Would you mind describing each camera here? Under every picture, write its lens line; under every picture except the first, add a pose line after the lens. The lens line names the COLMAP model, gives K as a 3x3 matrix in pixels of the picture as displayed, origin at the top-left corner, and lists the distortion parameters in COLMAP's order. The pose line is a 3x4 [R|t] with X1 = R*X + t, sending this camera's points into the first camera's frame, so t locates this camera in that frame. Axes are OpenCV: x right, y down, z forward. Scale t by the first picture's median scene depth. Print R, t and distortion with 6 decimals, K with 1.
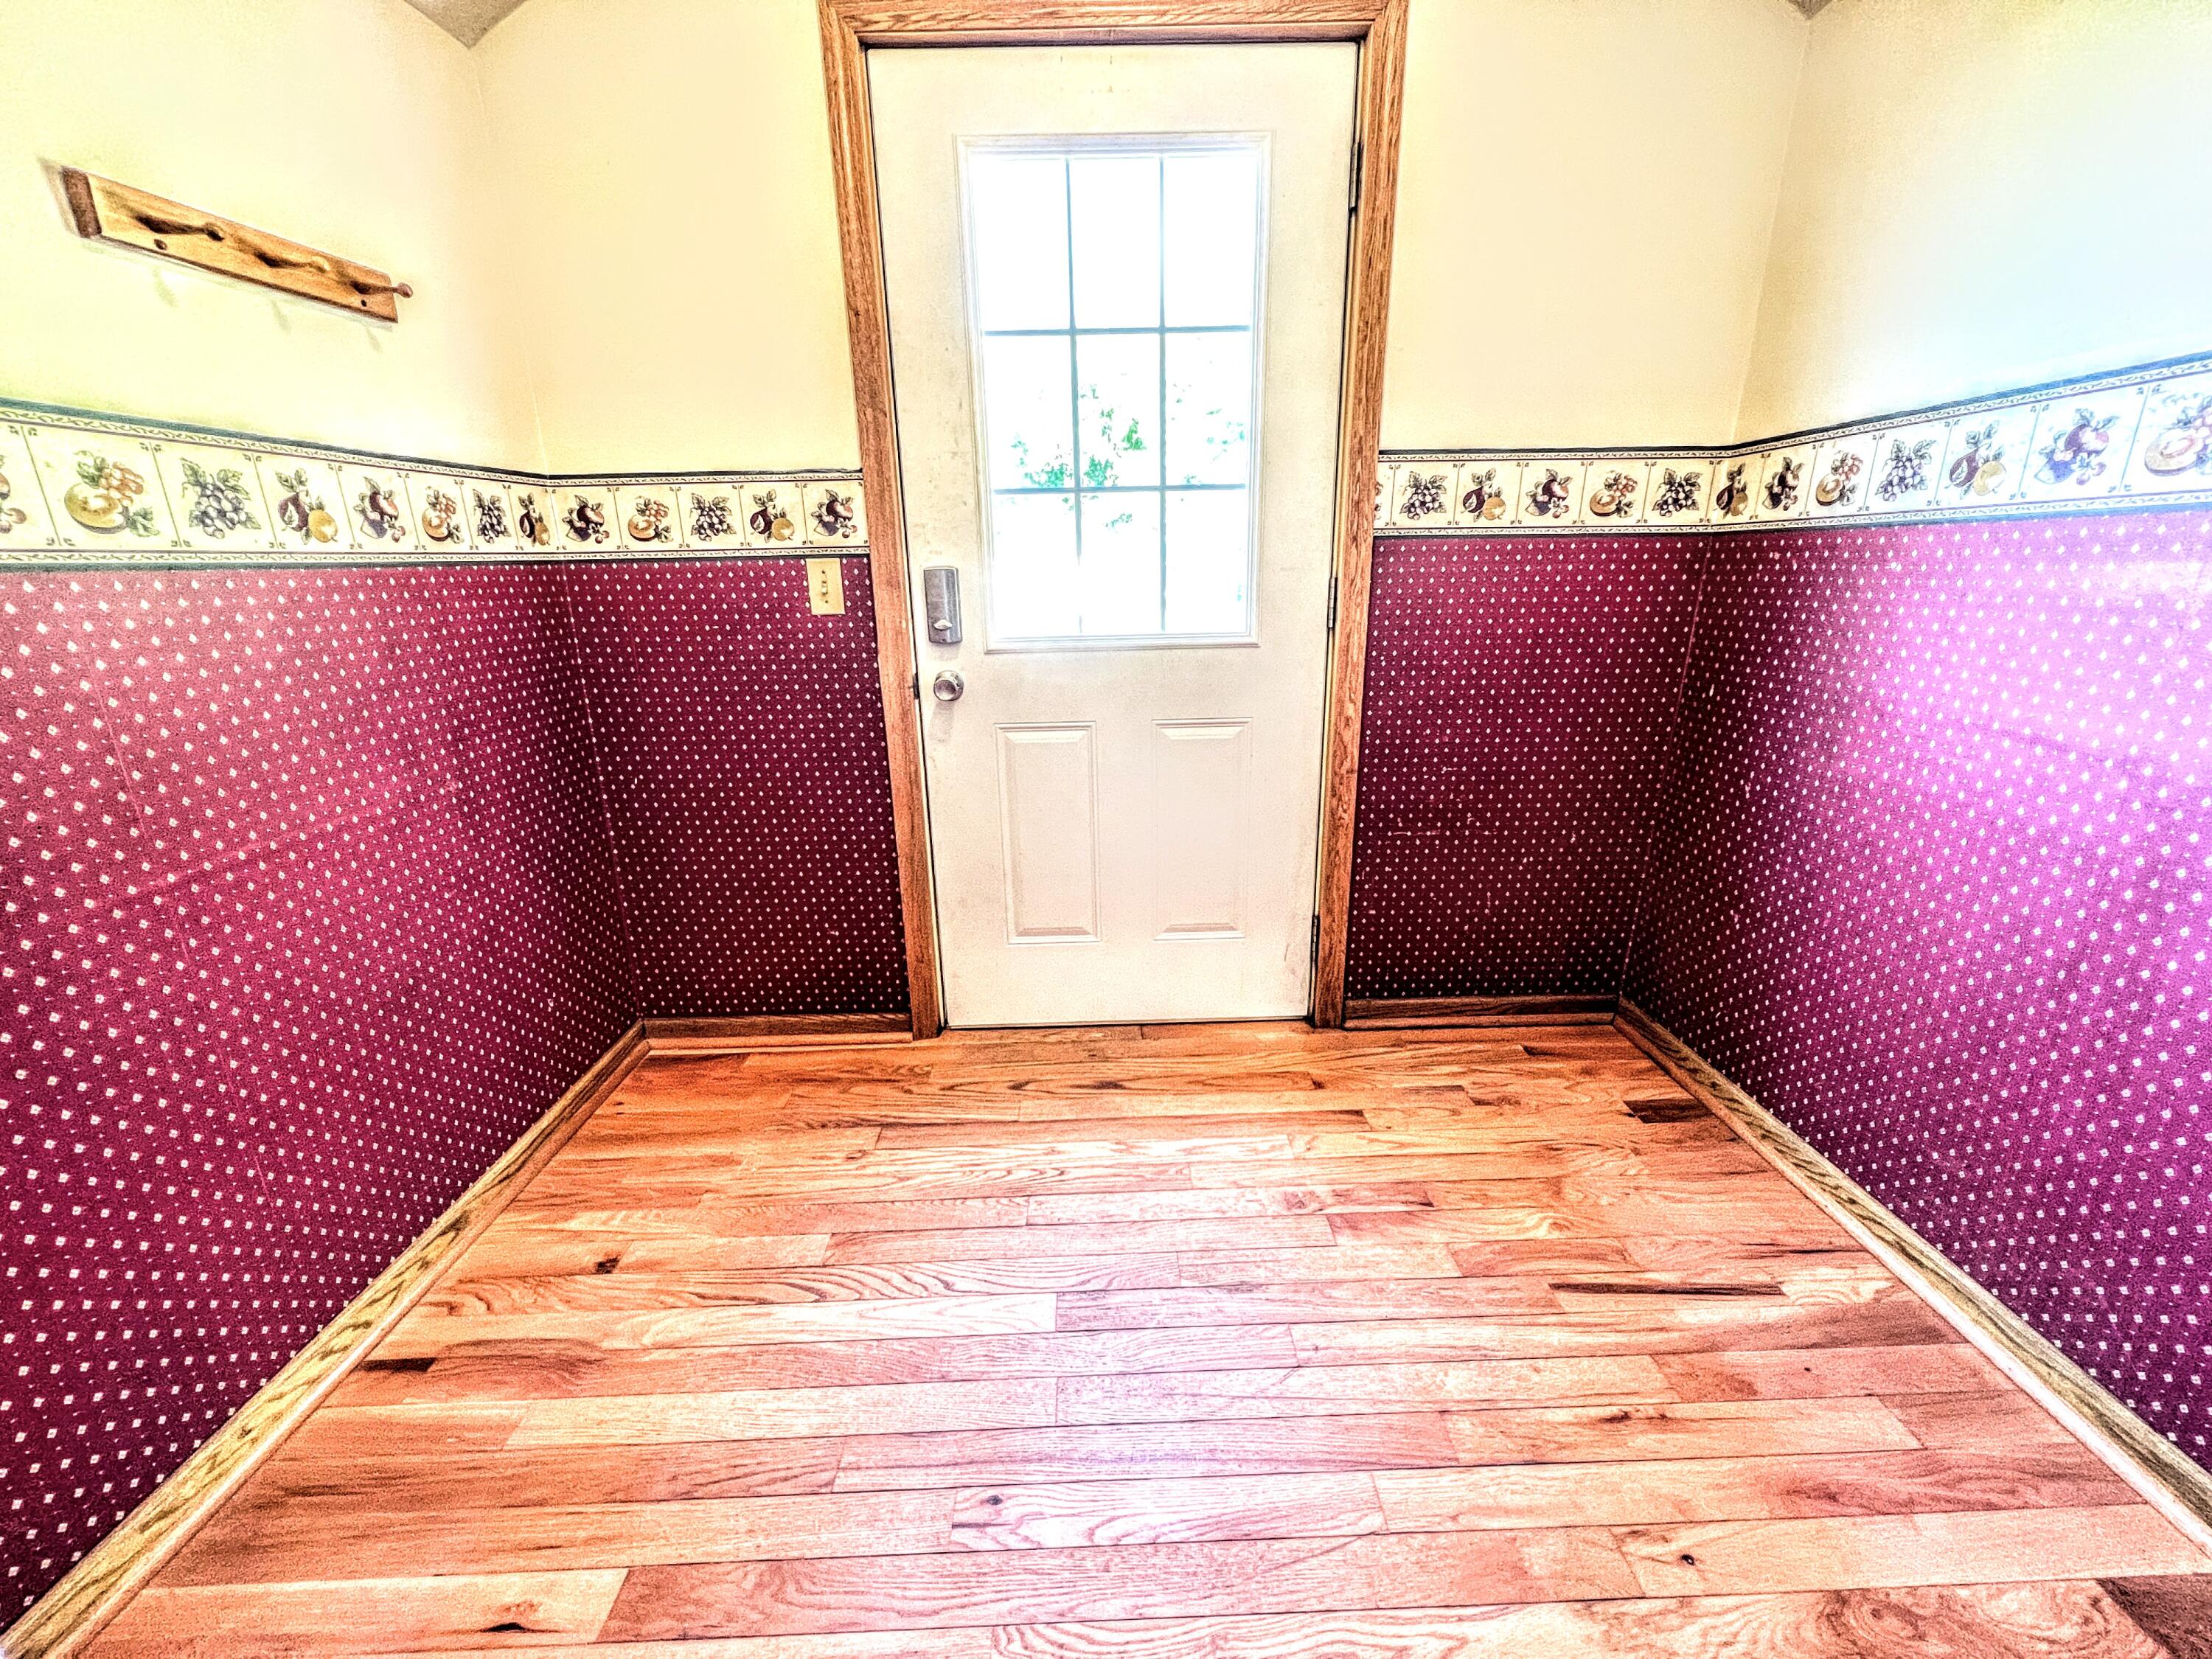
lens RADIAL K [[882.4, 0, 1111.5], [0, 882.4, 826.5], [0, 0, 1]] dist [-0.001881, -0.000220]
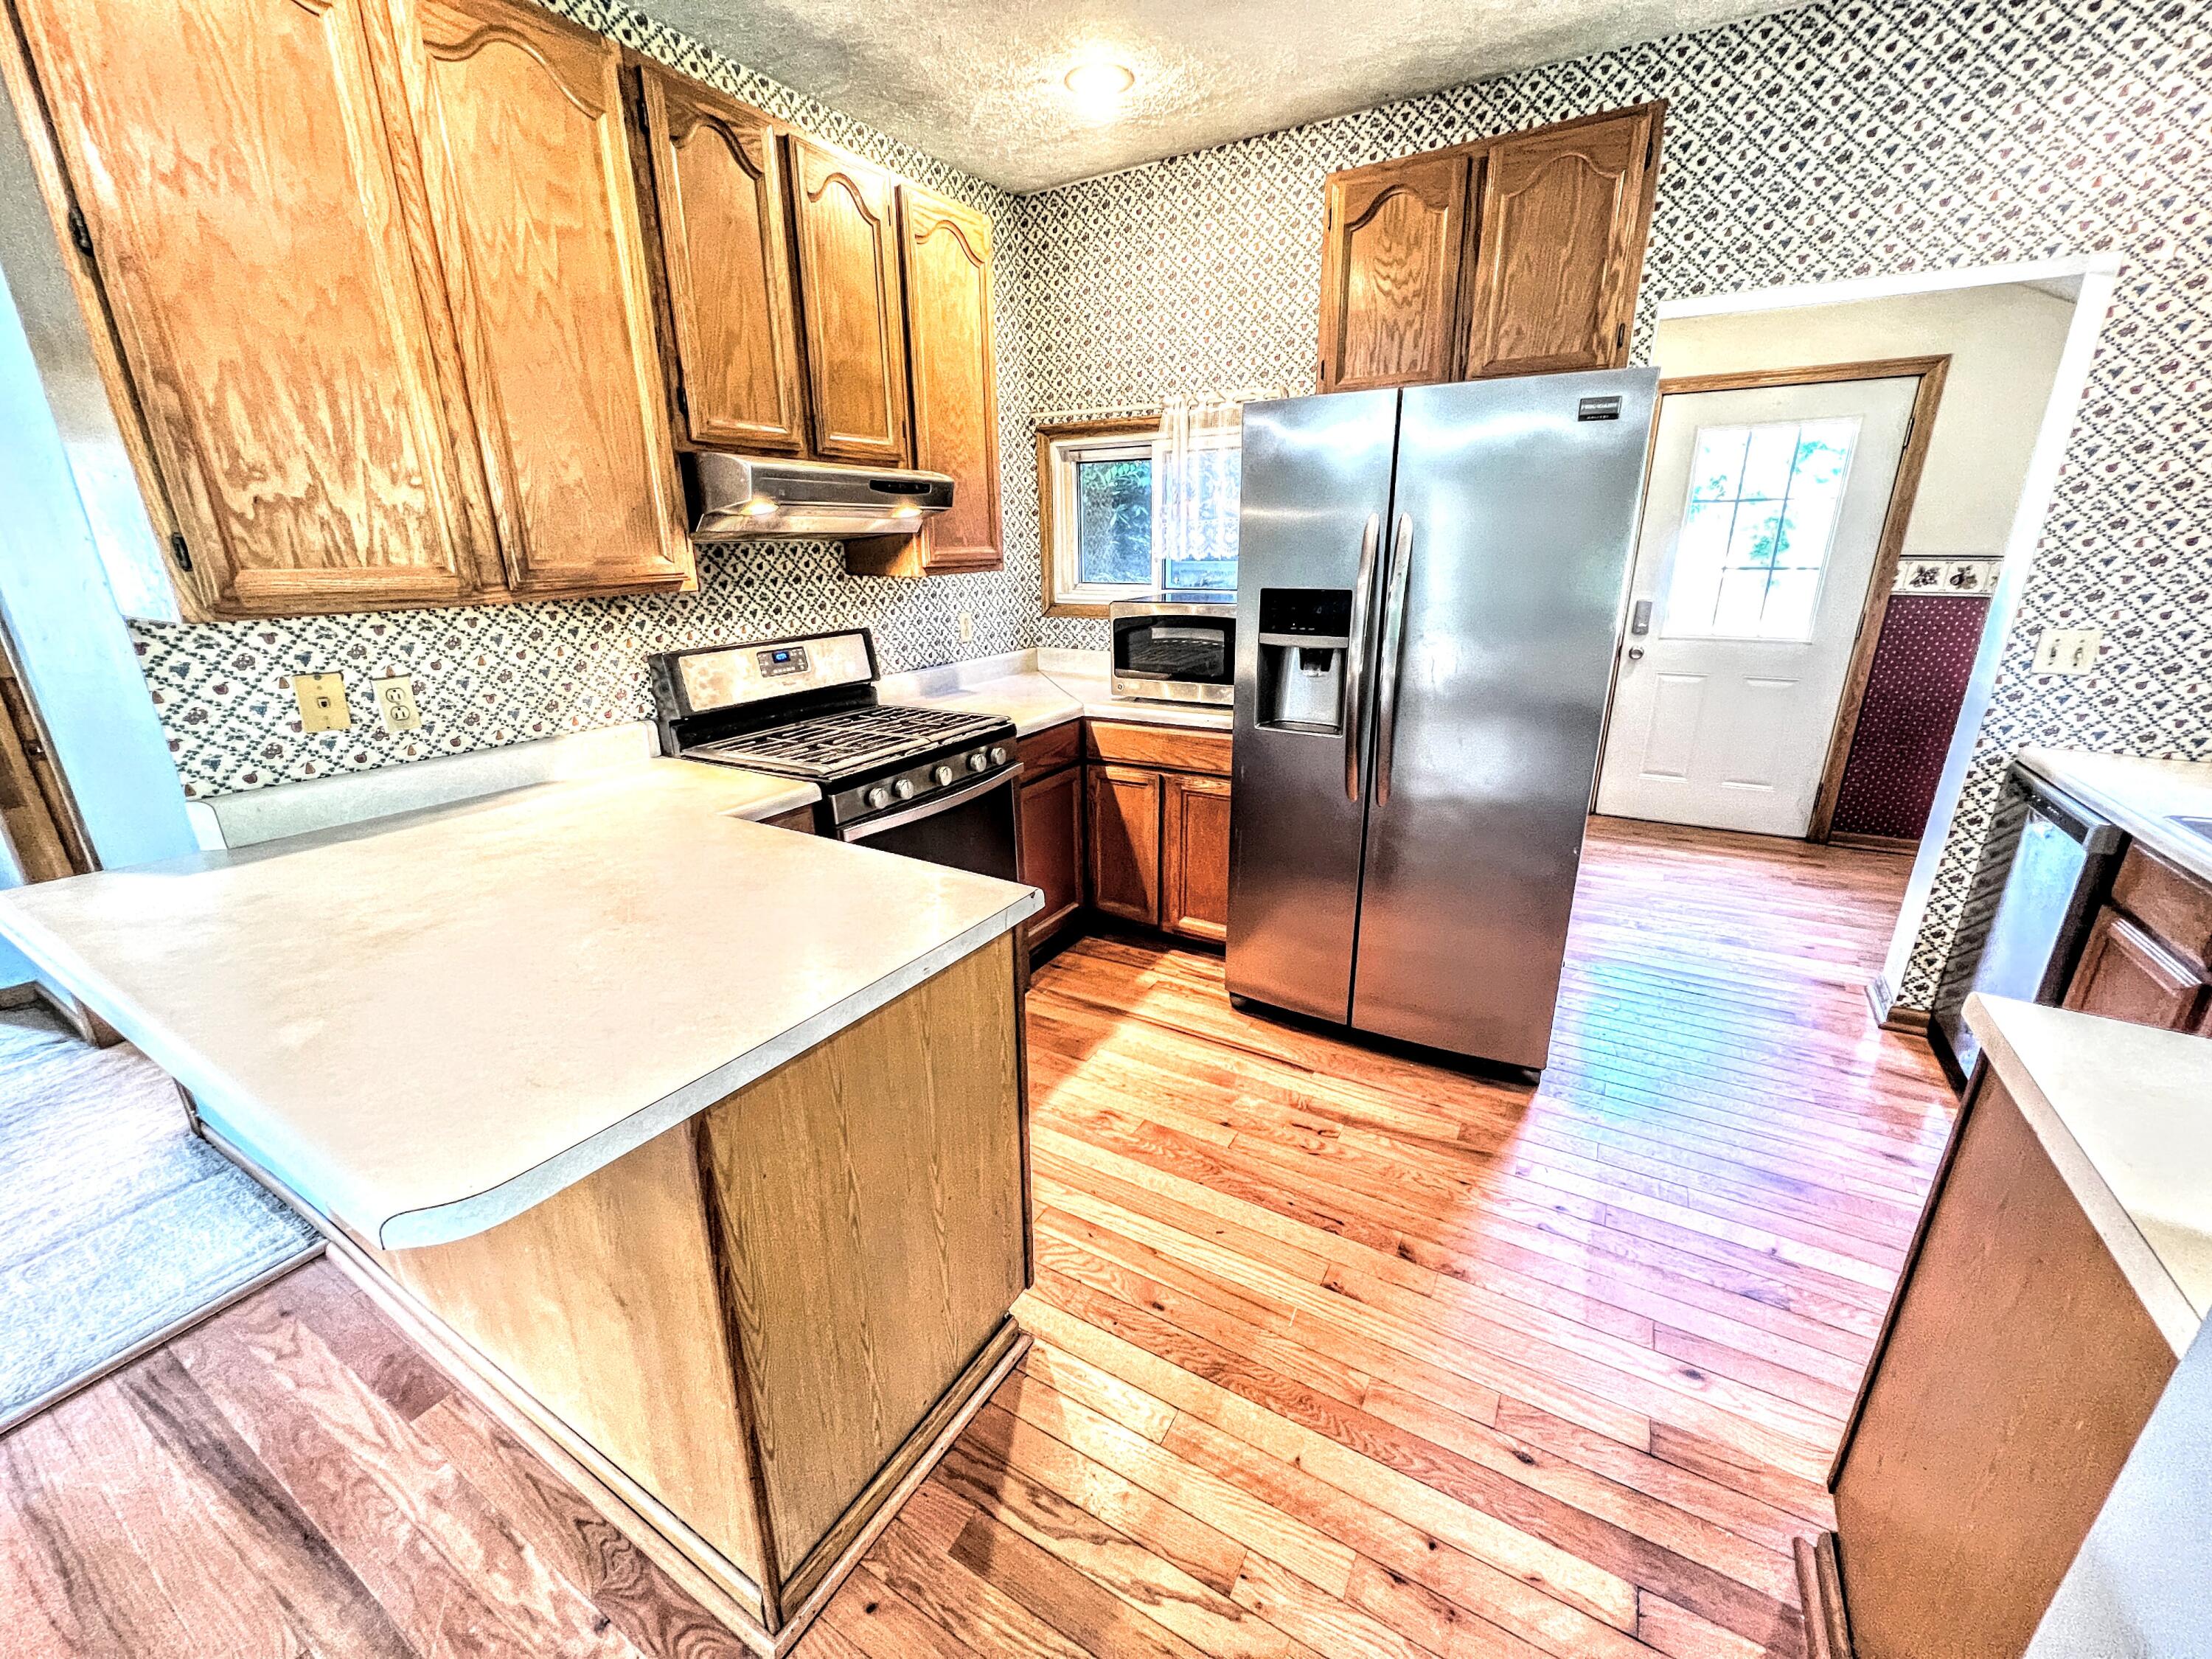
lens RADIAL K [[882.4, 0, 1103.7], [0, 882.4, 831.4], [0, 0, 1]] dist [-0.001881, -0.000220]
pose [[0.852555, 0.170553, -0.494026, -0.166356], [-0.152938, 0.985292, 0.076222, 0.348838], [0.499760, 0.010572, 0.866099, -1.735331]]
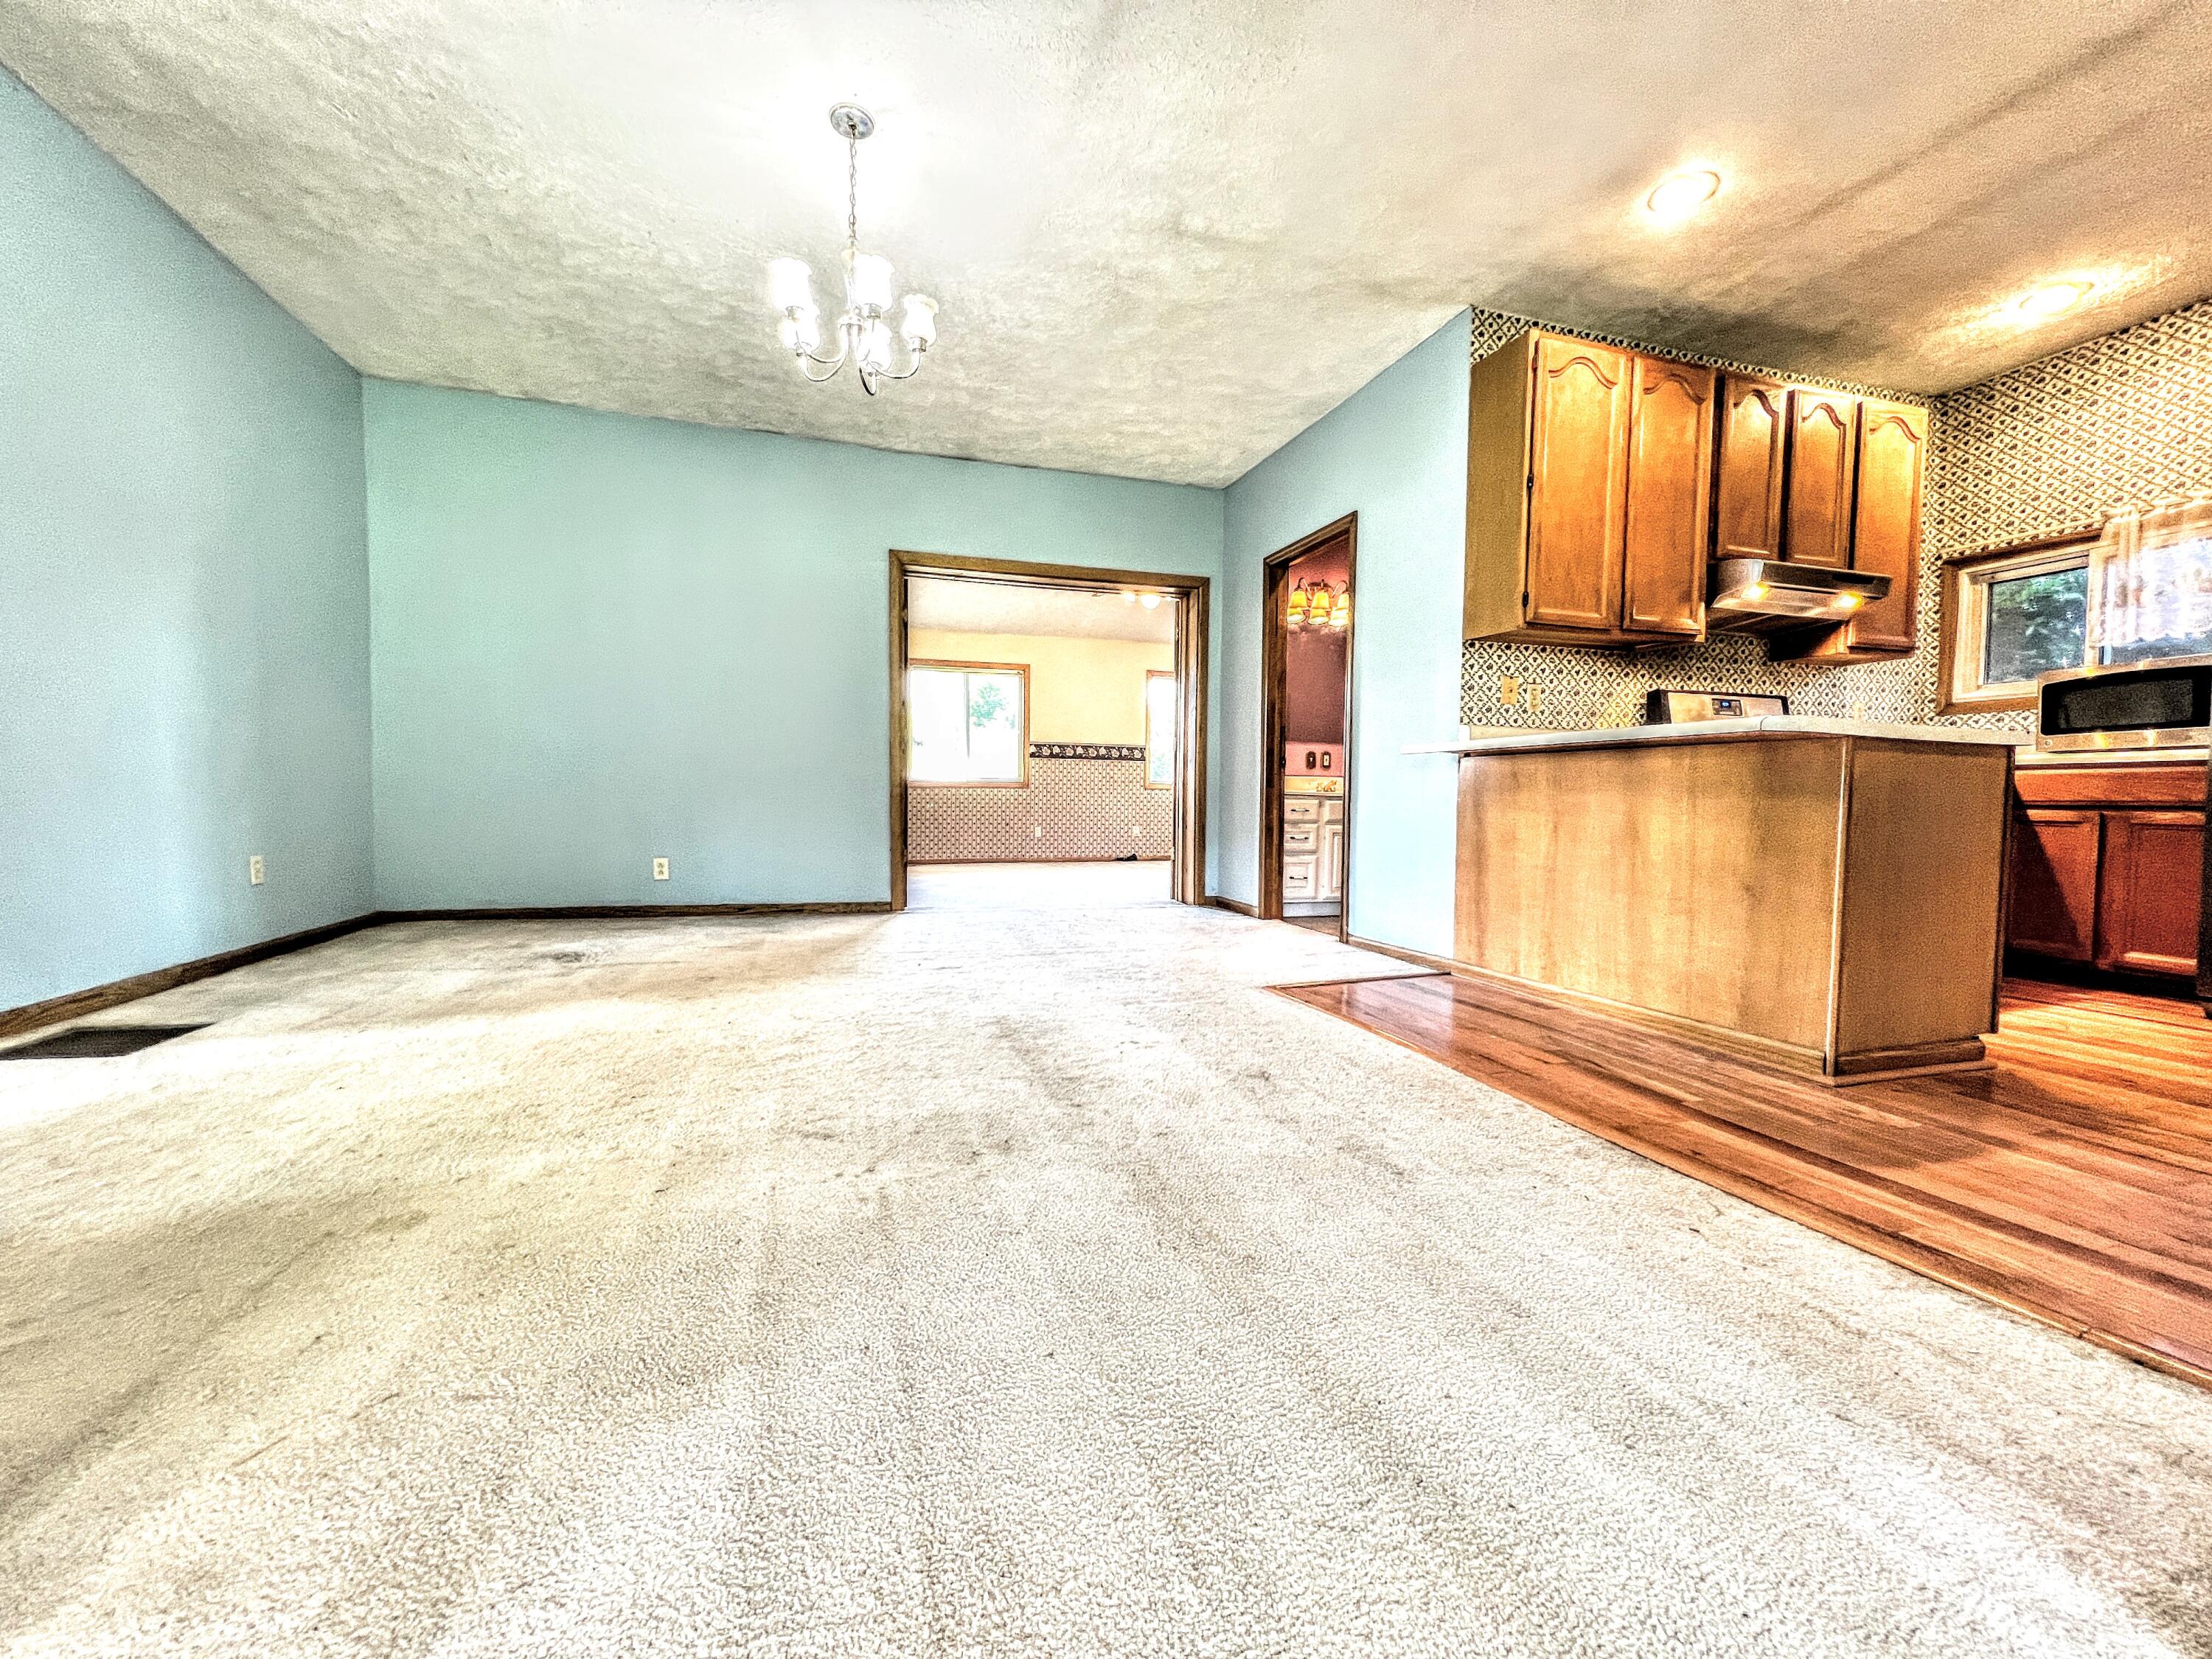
lens RADIAL K [[882.4, 0, 1102.8], [0, 882.4, 830.1], [0, 0, 1]] dist [-0.001881, -0.000220]
pose [[0.272619, 0.056375, -0.960469, 0.278229], [-0.288672, 0.957081, -0.025761, 1.045154], [0.917795, 0.284284, 0.277192, -2.645388]]
